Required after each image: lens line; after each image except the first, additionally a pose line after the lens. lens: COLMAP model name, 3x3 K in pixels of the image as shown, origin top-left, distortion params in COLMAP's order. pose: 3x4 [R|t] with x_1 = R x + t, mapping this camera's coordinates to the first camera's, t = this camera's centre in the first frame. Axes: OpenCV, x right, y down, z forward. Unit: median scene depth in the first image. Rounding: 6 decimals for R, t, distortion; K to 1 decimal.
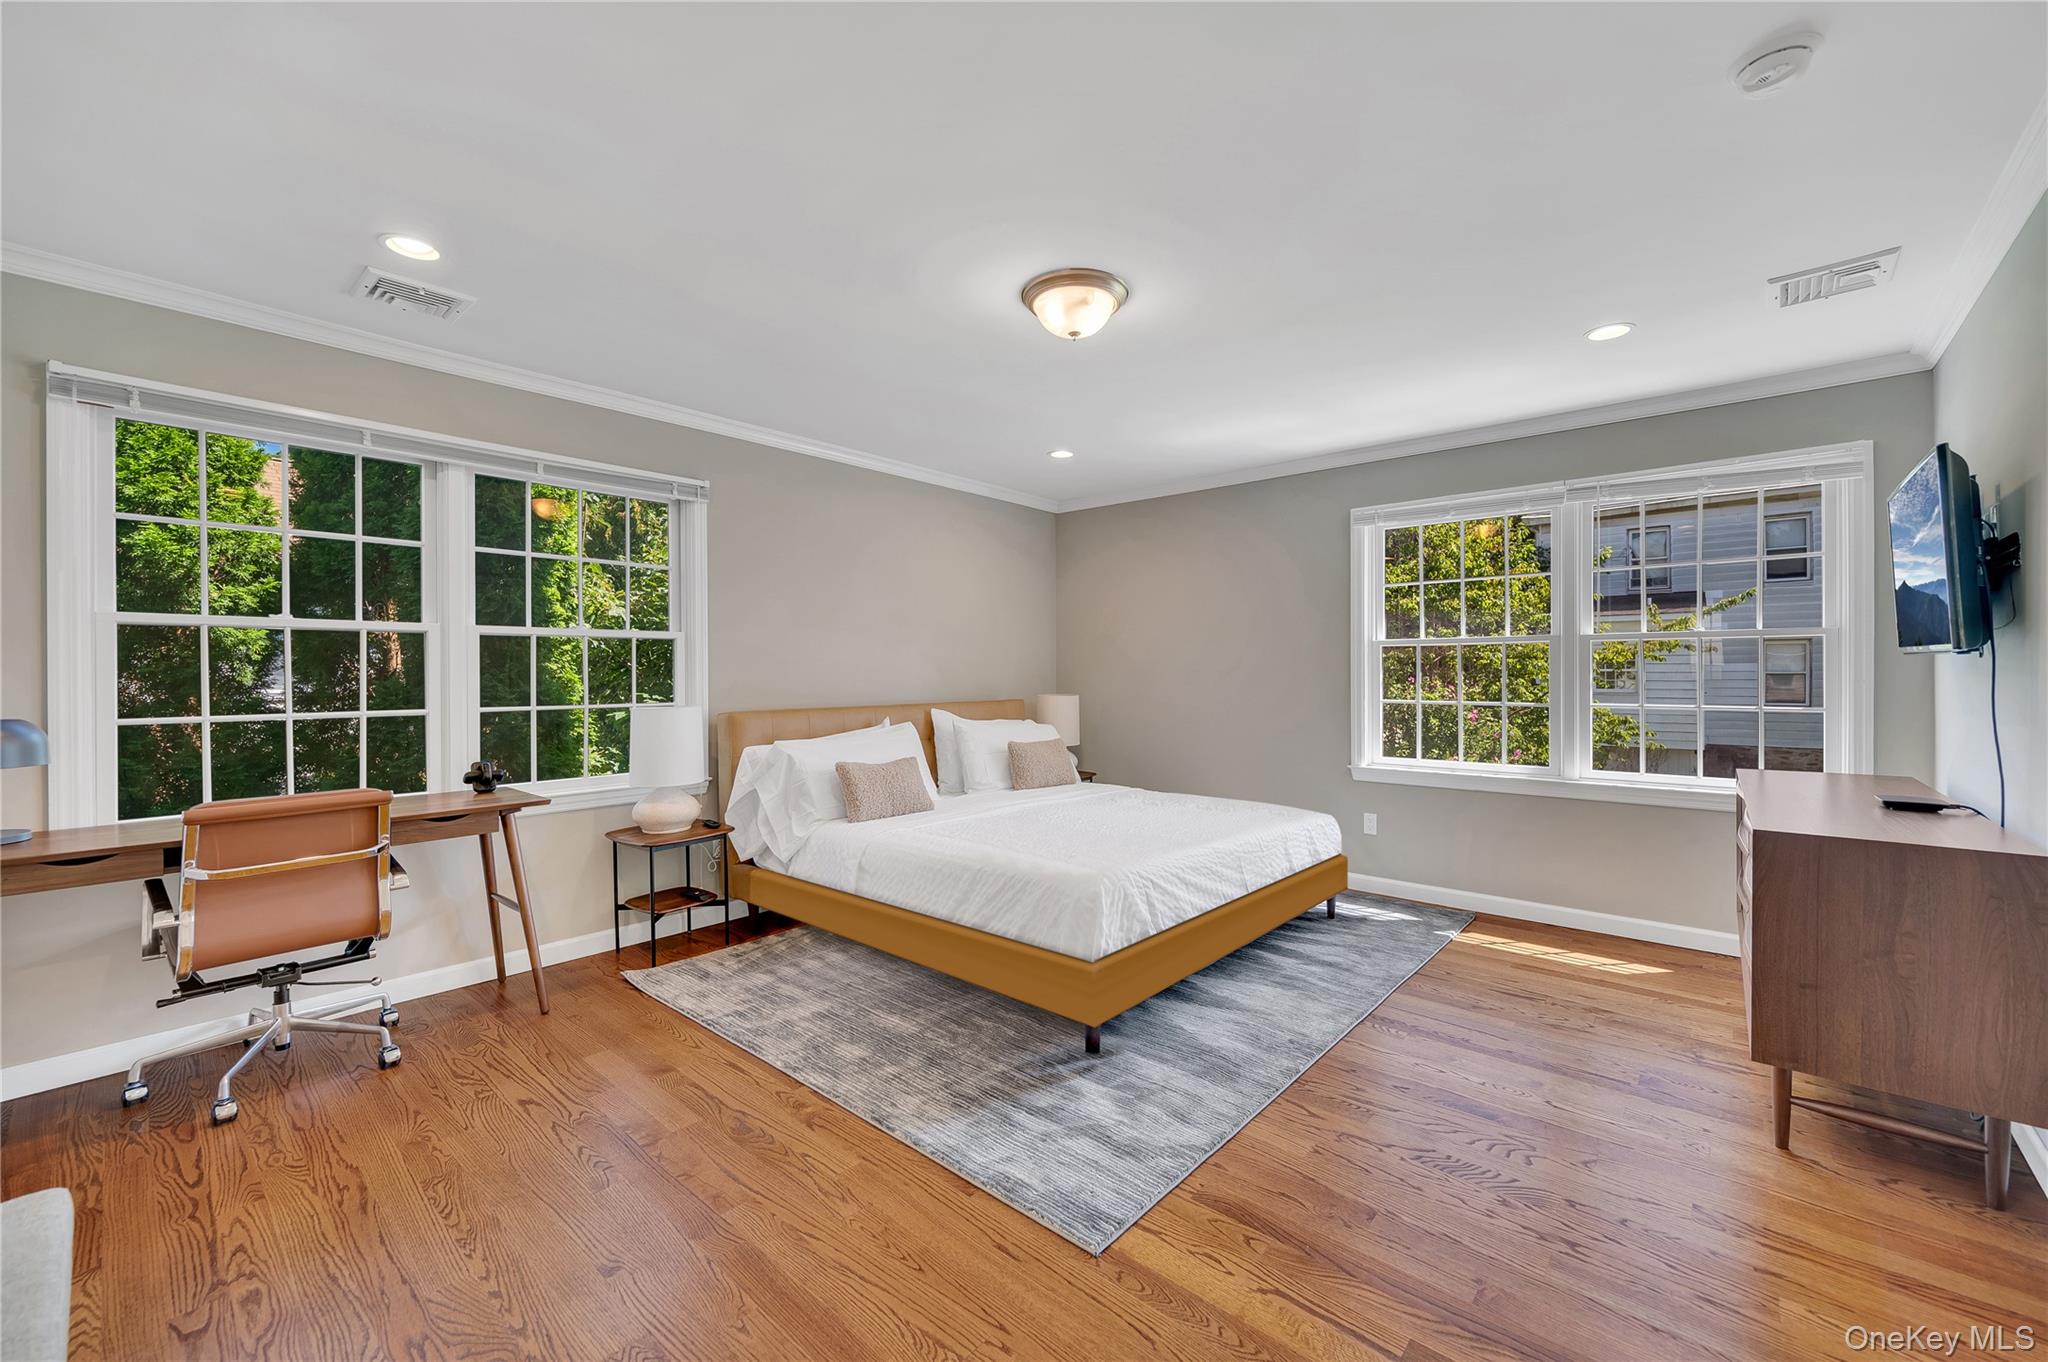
lens RADIAL K [[823.9, 0, 1028.4], [0, 823.9, 665.4], [0, 0, 1]] dist [-0.000879, 0.000051]
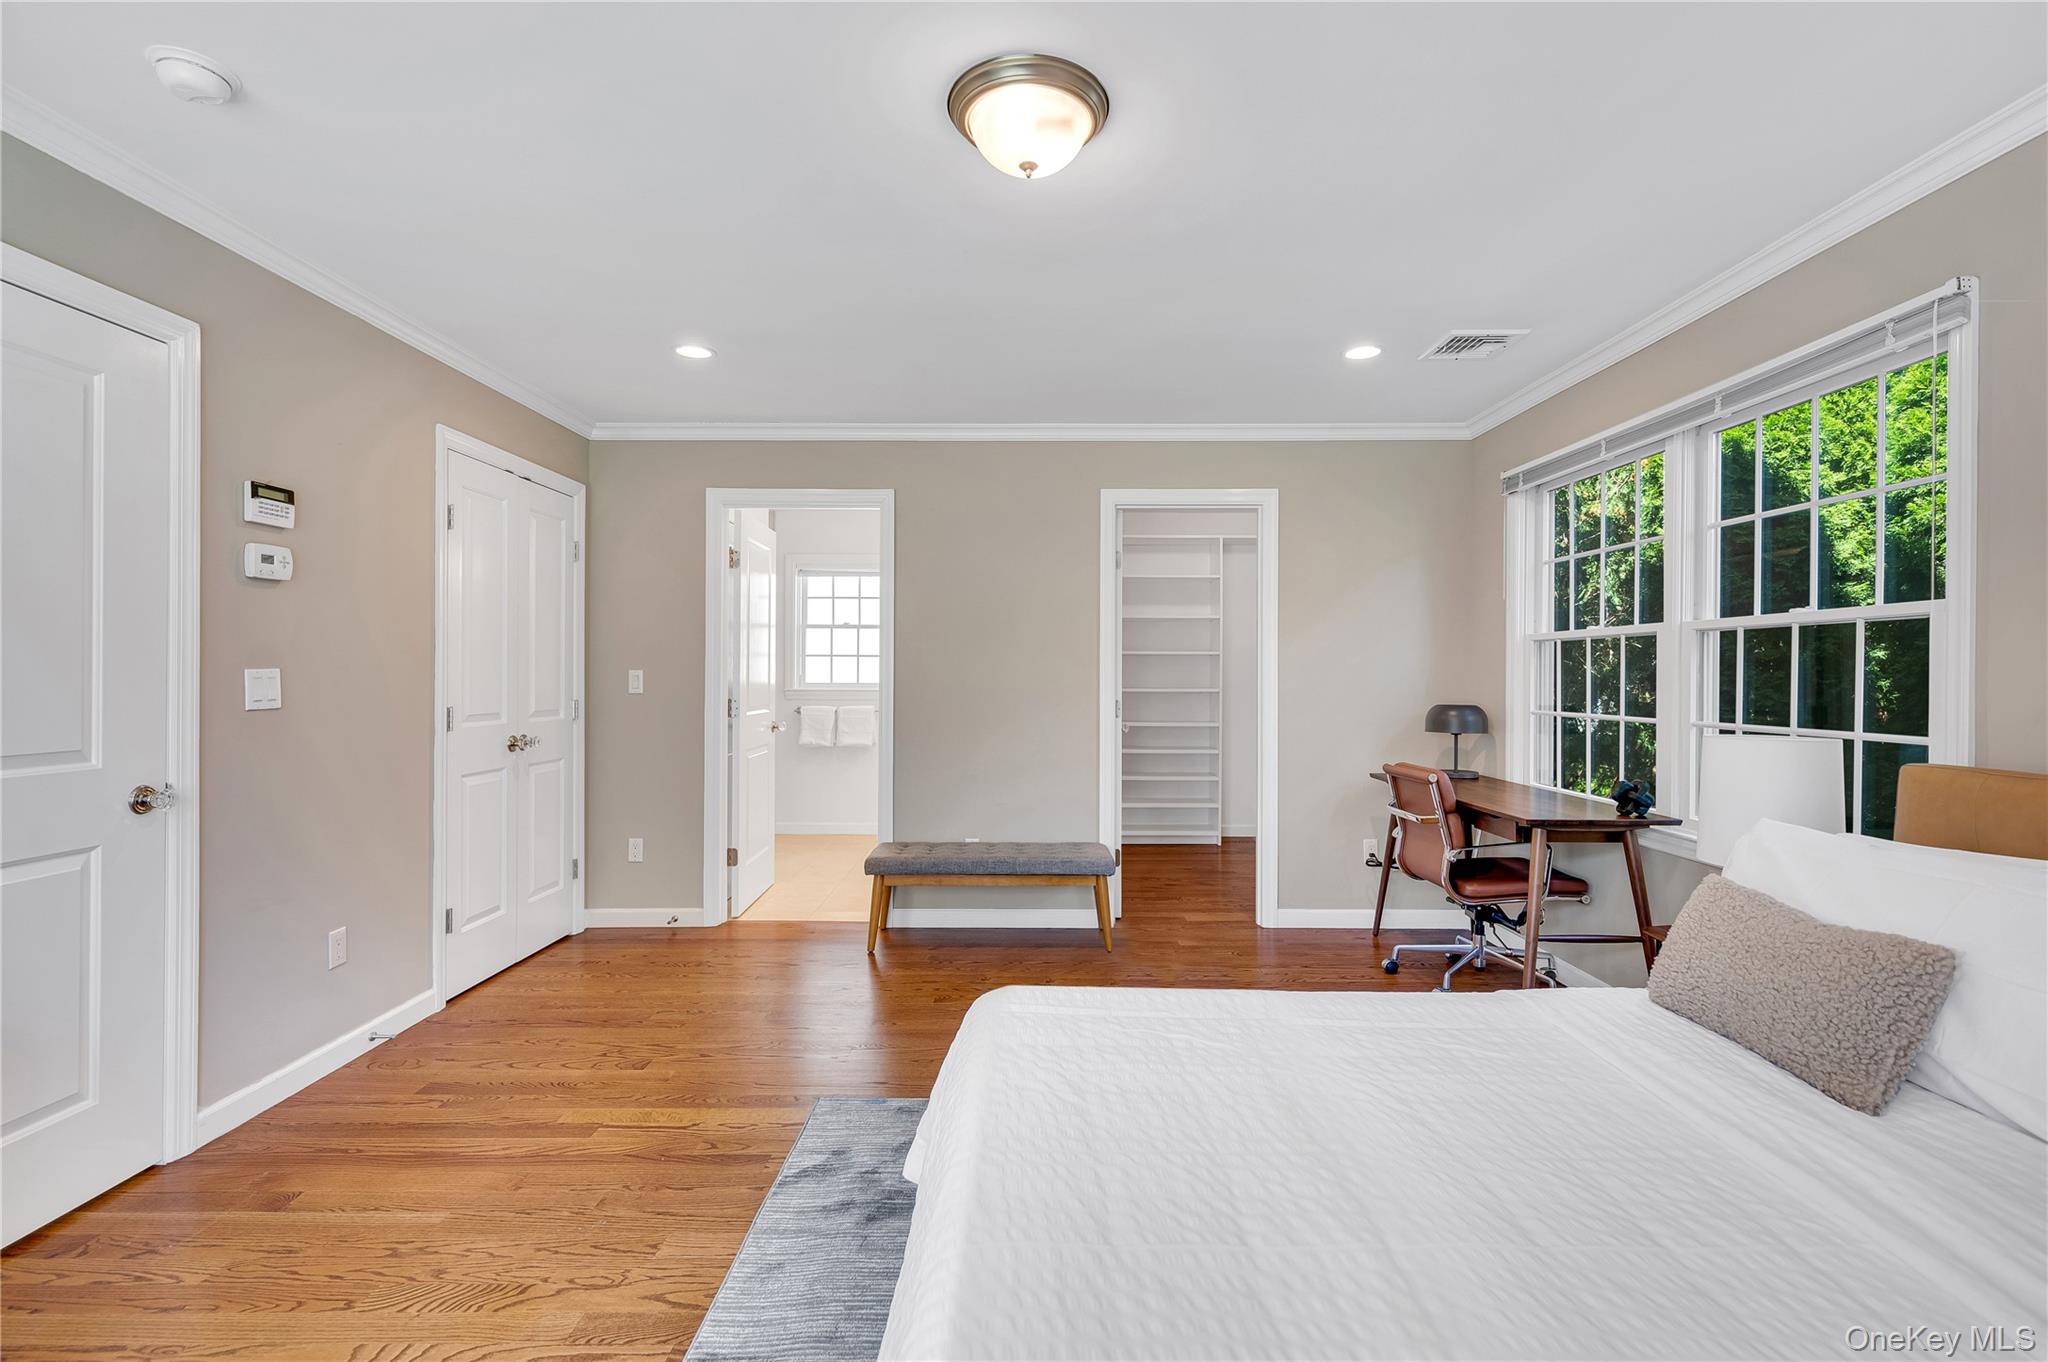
lens RADIAL K [[911.3, 0, 1037.2], [0, 911.3, 675.5], [0, 0, 1]] dist [-0.000129, 0.000445]
pose [[-0.747448, 0.002798, -0.664314, 0.569666], [0.006829, 0.999971, -0.003472, 0.006072], [0.664285, -0.007132, -0.747445, 1.654880]]
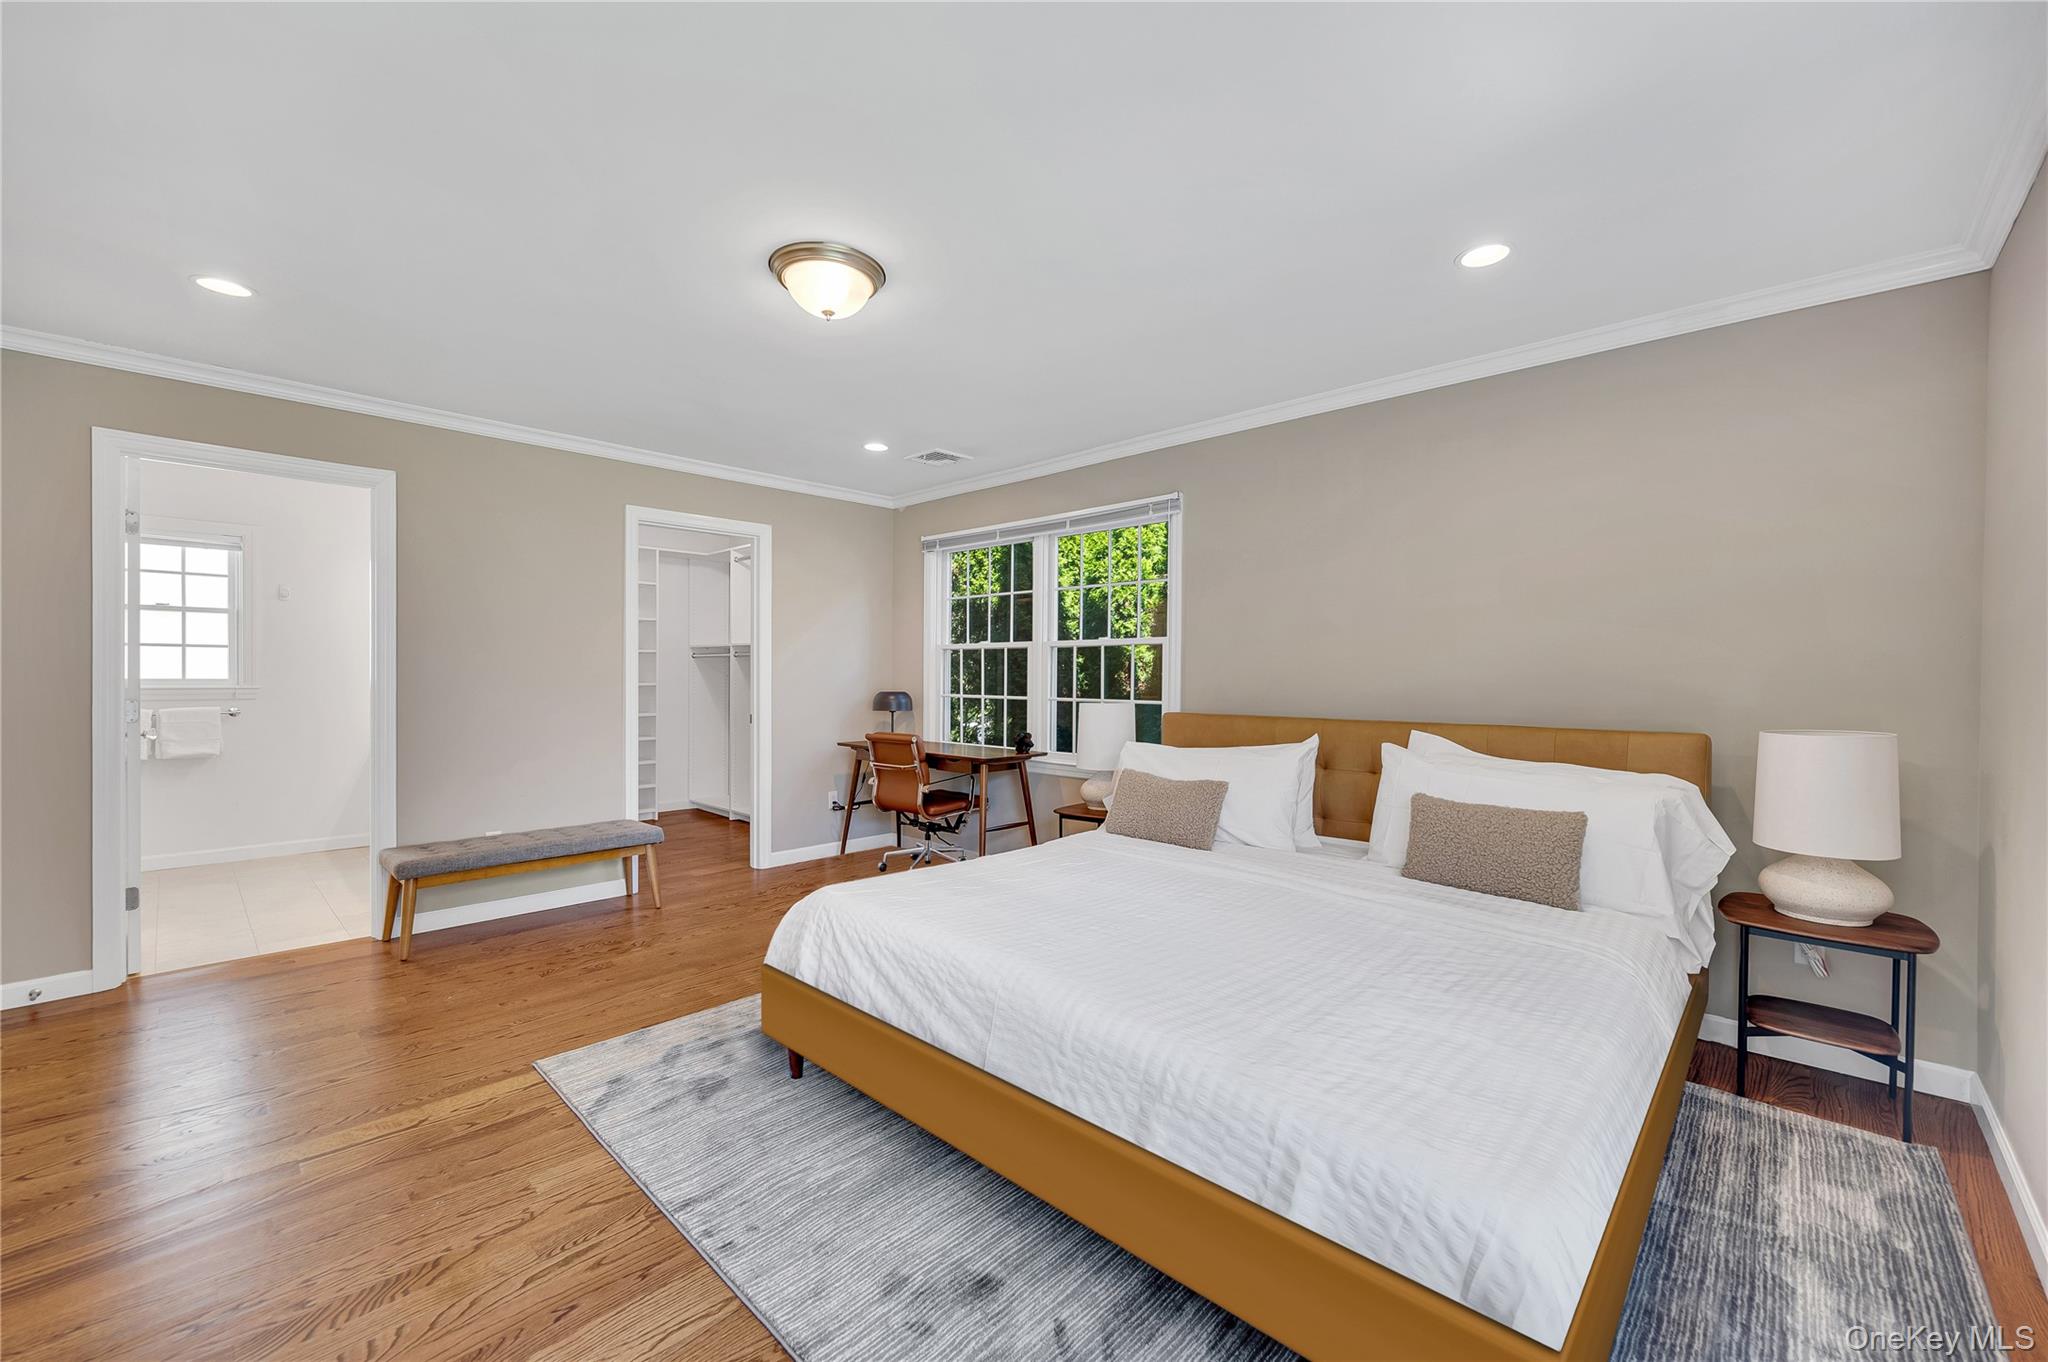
lens RADIAL K [[808.7, 0, 1024.0], [0, 808.7, 681.0], [0, 0, 1]] dist [-0.000344, -0.000100]
pose [[-0.041313, 0.012981, -0.999062, 1.036981], [0.004991, 0.999906, 0.012785, 0.004668], [0.999134, -0.004458, -0.041374, 1.348090]]
